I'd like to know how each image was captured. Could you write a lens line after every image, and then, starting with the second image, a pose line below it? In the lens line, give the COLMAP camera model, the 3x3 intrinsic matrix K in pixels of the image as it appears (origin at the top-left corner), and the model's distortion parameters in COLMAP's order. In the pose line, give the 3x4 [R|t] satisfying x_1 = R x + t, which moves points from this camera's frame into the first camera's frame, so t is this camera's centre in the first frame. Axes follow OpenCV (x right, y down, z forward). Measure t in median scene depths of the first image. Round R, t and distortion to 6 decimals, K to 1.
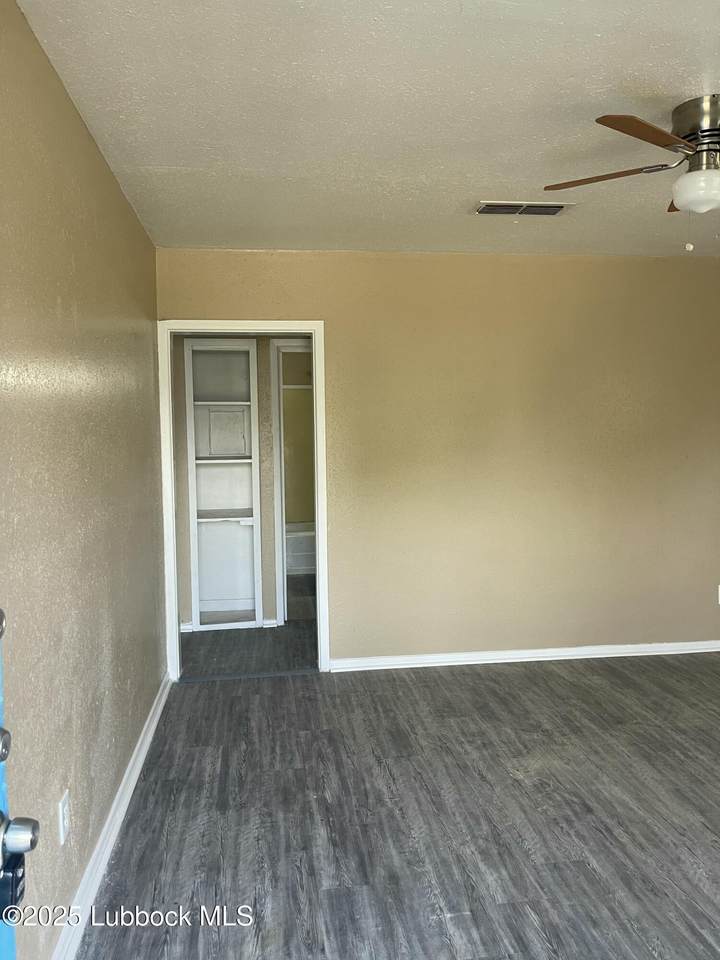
lens RADIAL K [[723.2, 0, 356.6], [0, 723.2, 480.6], [0, 0, 1]] dist [0.068695, -0.088596]
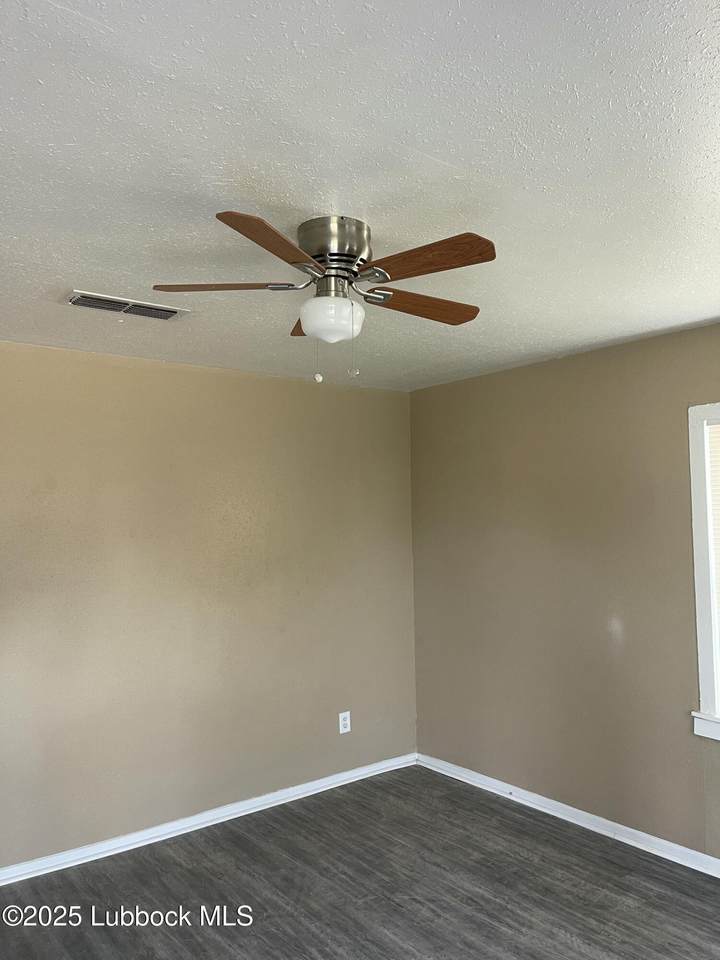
lens RADIAL K [[723.2, 0, 356.6], [0, 723.2, 480.6], [0, 0, 1]] dist [0.068695, -0.088596]
pose [[0.868956, 0.023842, 0.494314, 0.062611], [0.038234, 0.992619, -0.115089, -0.092249], [-0.493410, 0.118906, 0.861631, 0.234088]]
